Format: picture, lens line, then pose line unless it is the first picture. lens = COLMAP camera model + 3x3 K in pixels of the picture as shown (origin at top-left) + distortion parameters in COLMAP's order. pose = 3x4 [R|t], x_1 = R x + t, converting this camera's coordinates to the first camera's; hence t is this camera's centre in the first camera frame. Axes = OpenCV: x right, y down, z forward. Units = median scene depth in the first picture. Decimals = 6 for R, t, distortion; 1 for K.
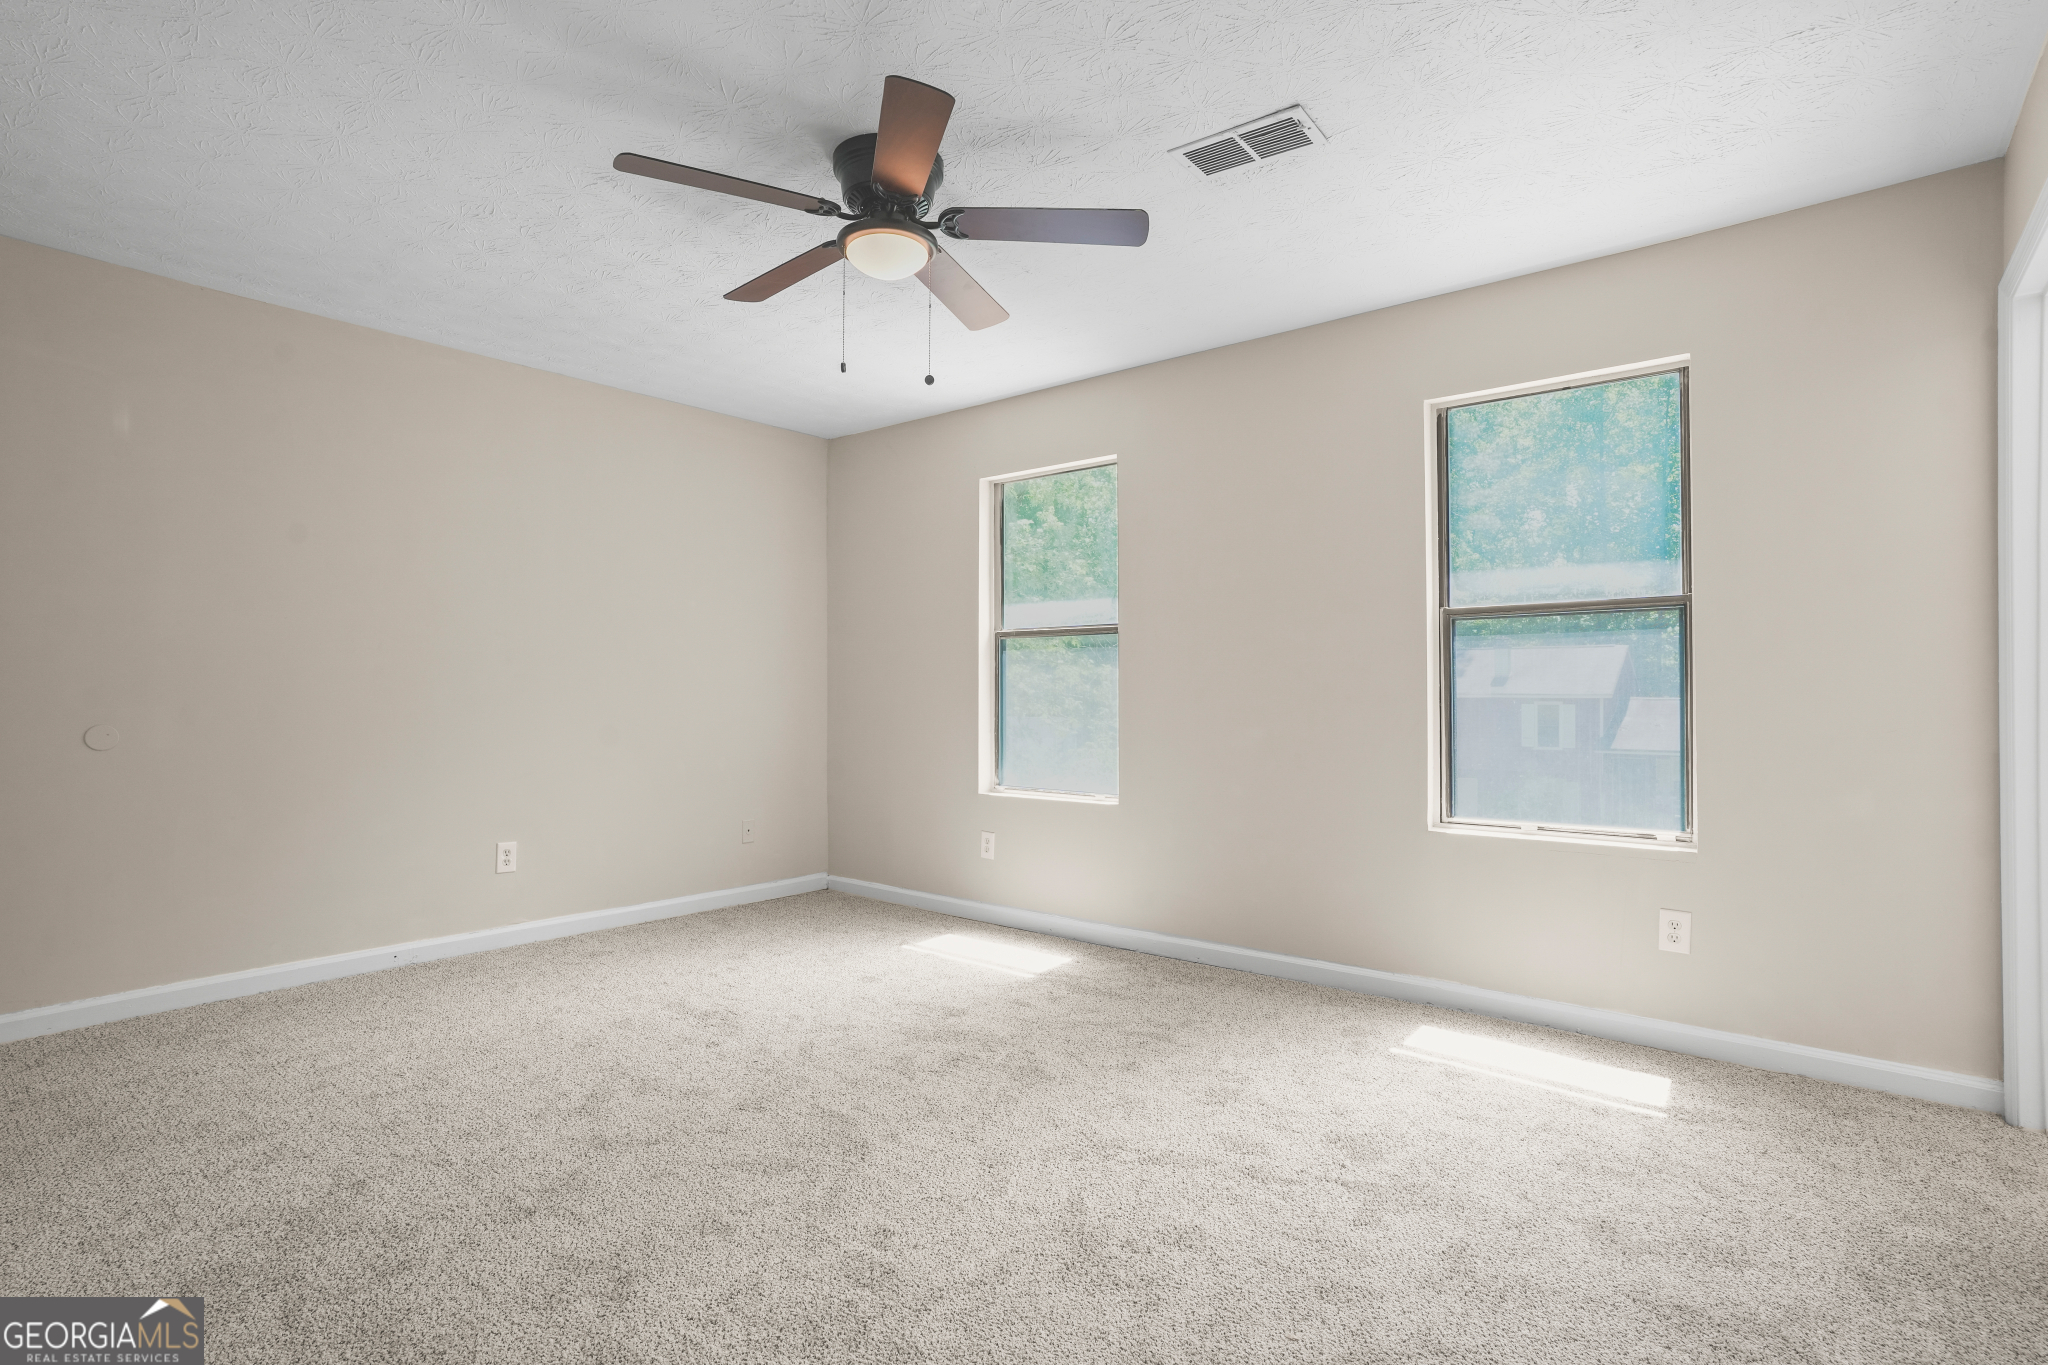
lens RADIAL K [[980.0, 0, 1038.8], [0, 980.0, 680.6], [0, 0, 1]] dist [-0.057597, 0.029022]
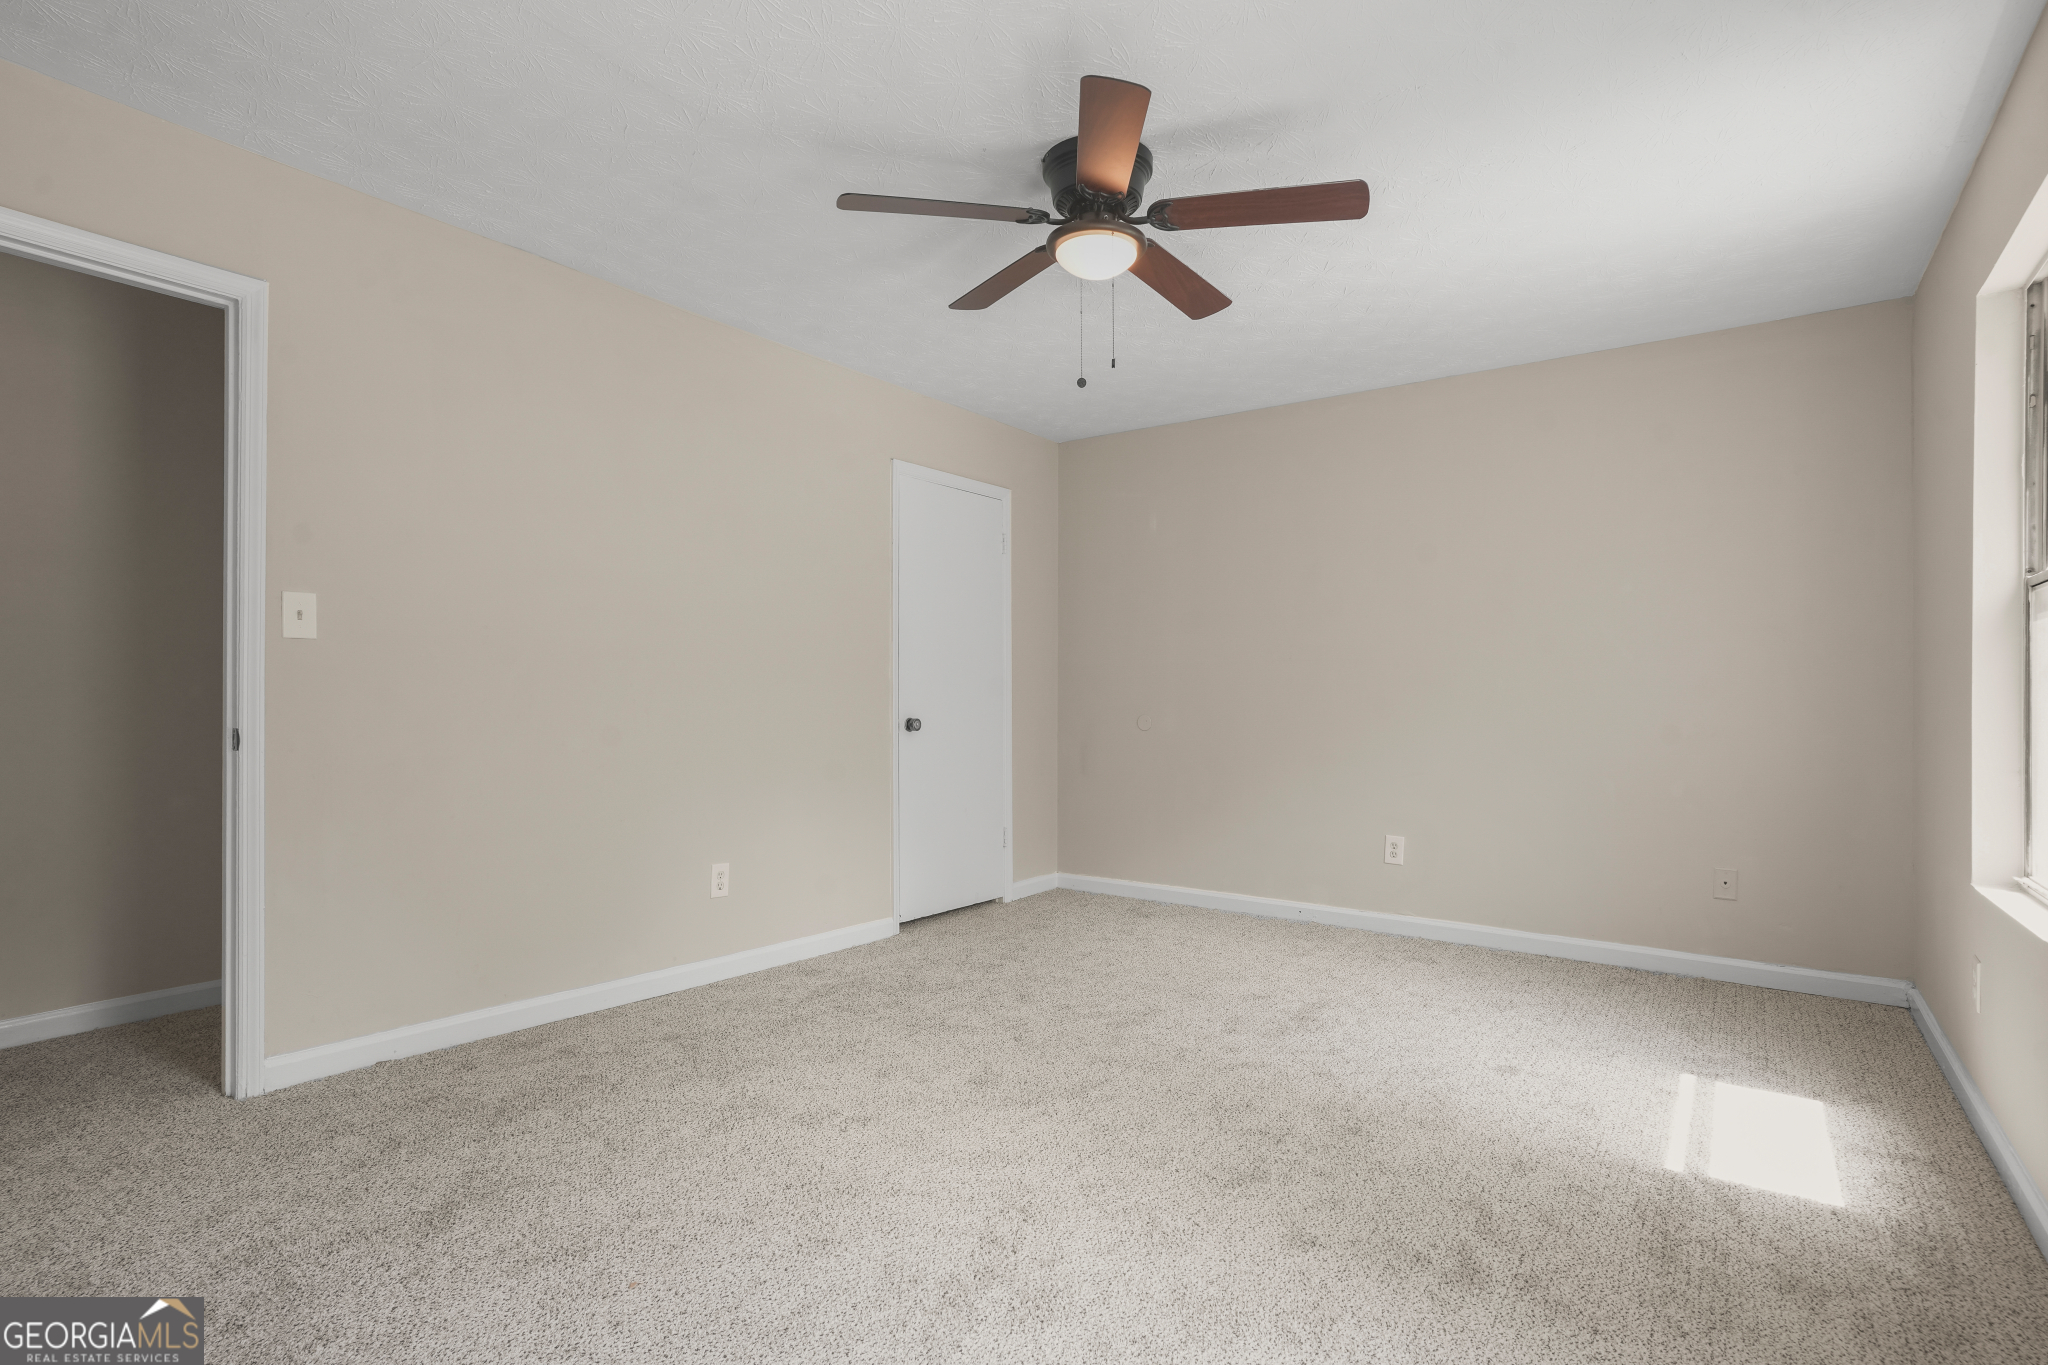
lens RADIAL K [[1003.0, 0, 1023.2], [0, 1003.0, 717.3], [0, 0, 1]] dist [-0.053805, 0.038654]
pose [[0.047528, 0.017683, -0.998713, 0.667031], [0.005608, 0.999823, 0.017970, 0.017472], [0.998854, -0.006455, 0.047420, 0.679788]]
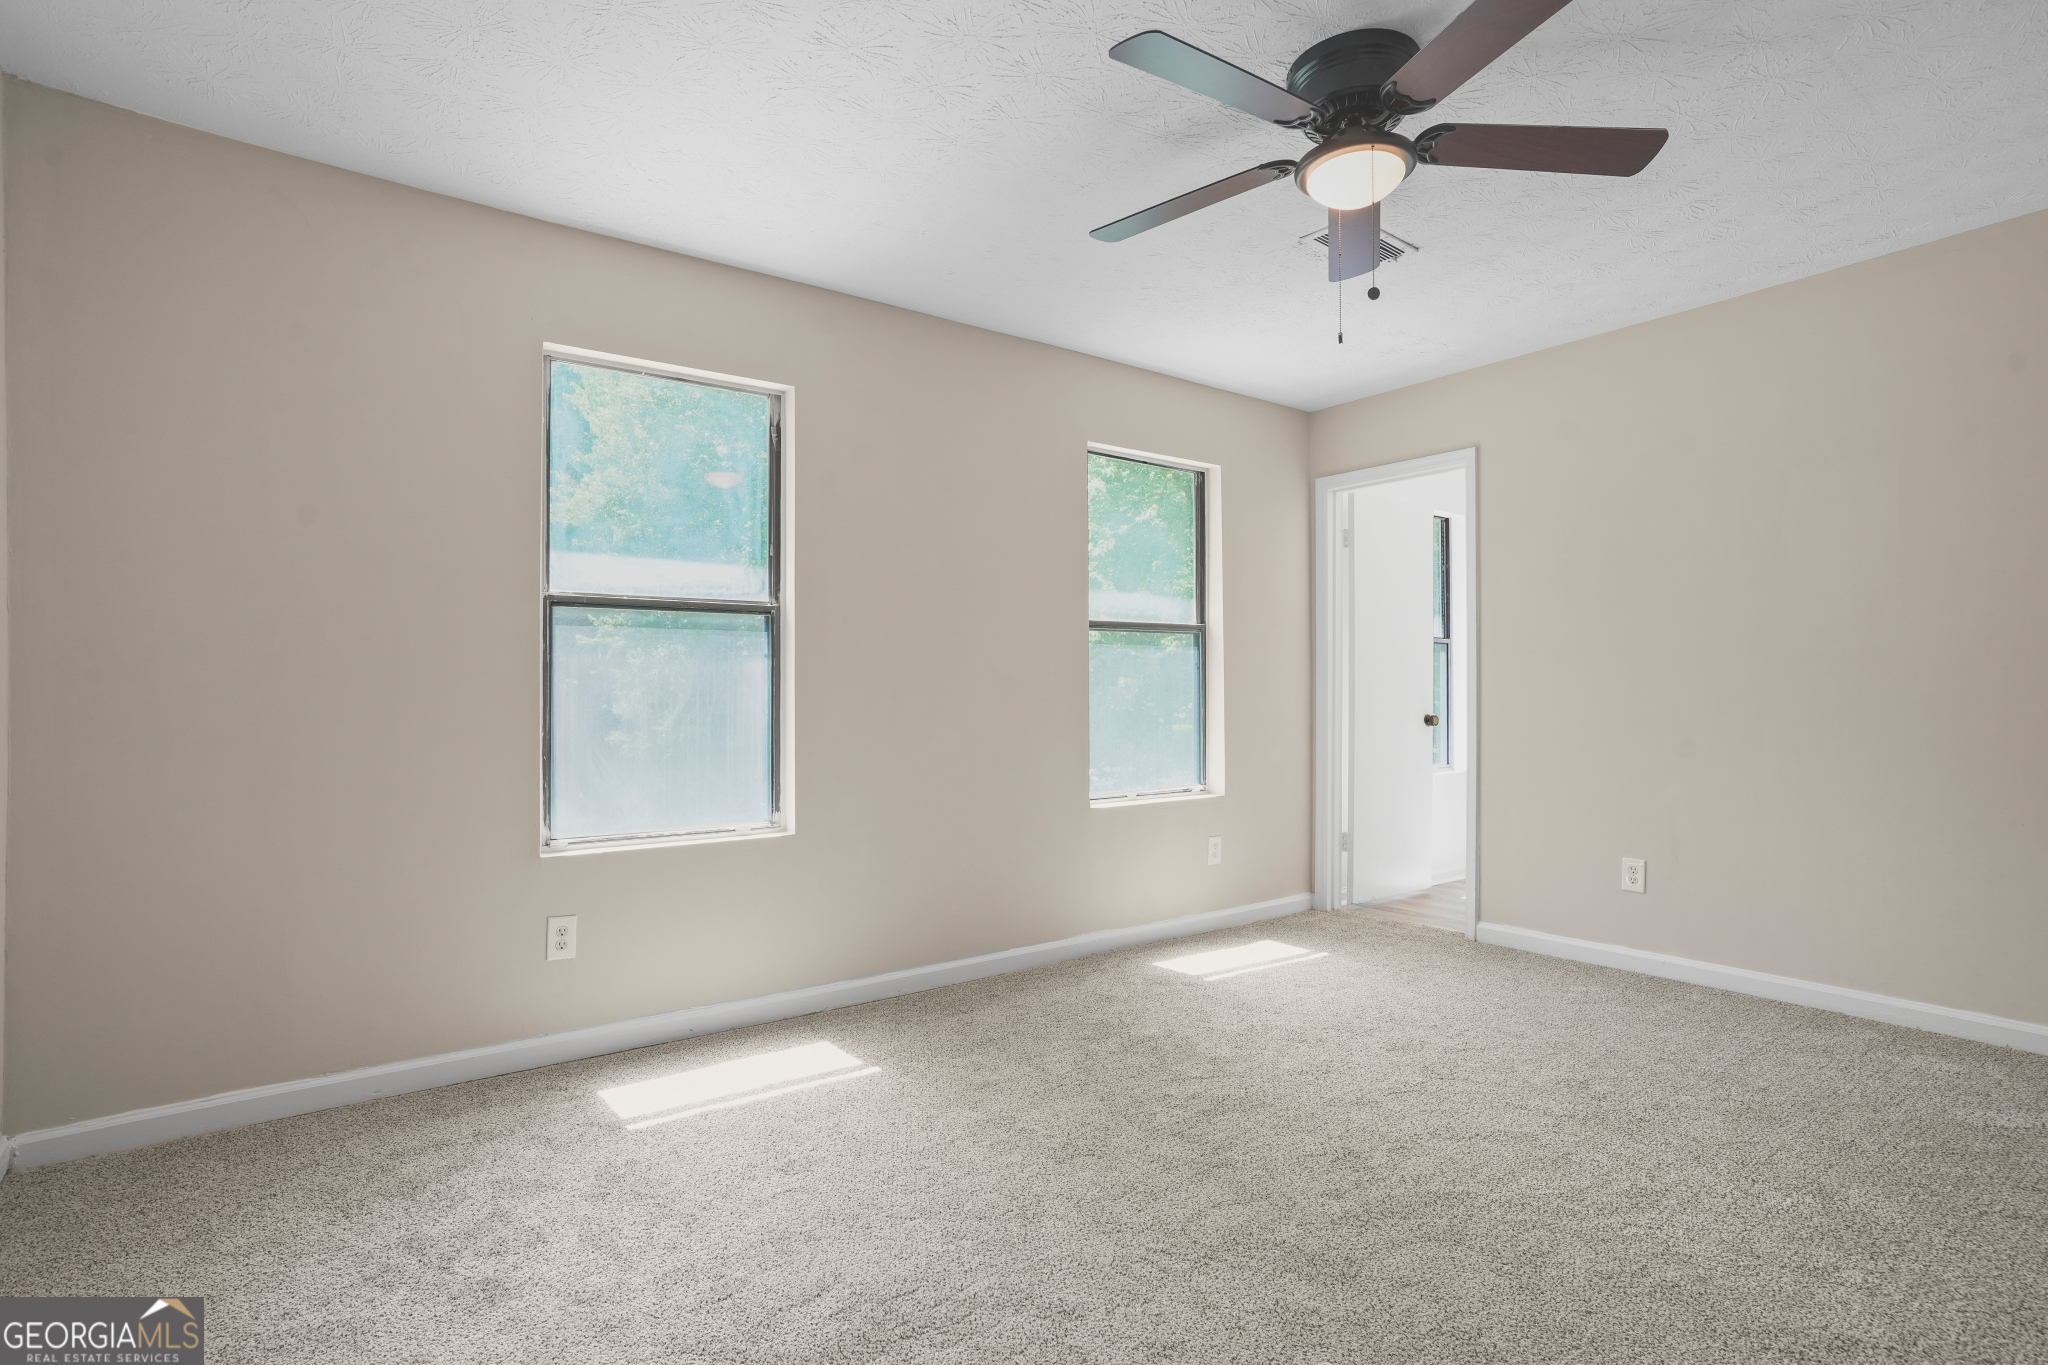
lens RADIAL K [[990.7, 0, 1013.0], [0, 990.7, 678.5], [0, 0, 1]] dist [-0.056388, 0.036641]
pose [[0.280667, 0.006159, 0.959785, -0.840851], [-0.011465, 0.999930, -0.003064, 0.002364], [-0.959737, -0.010144, 0.280718, 0.814025]]
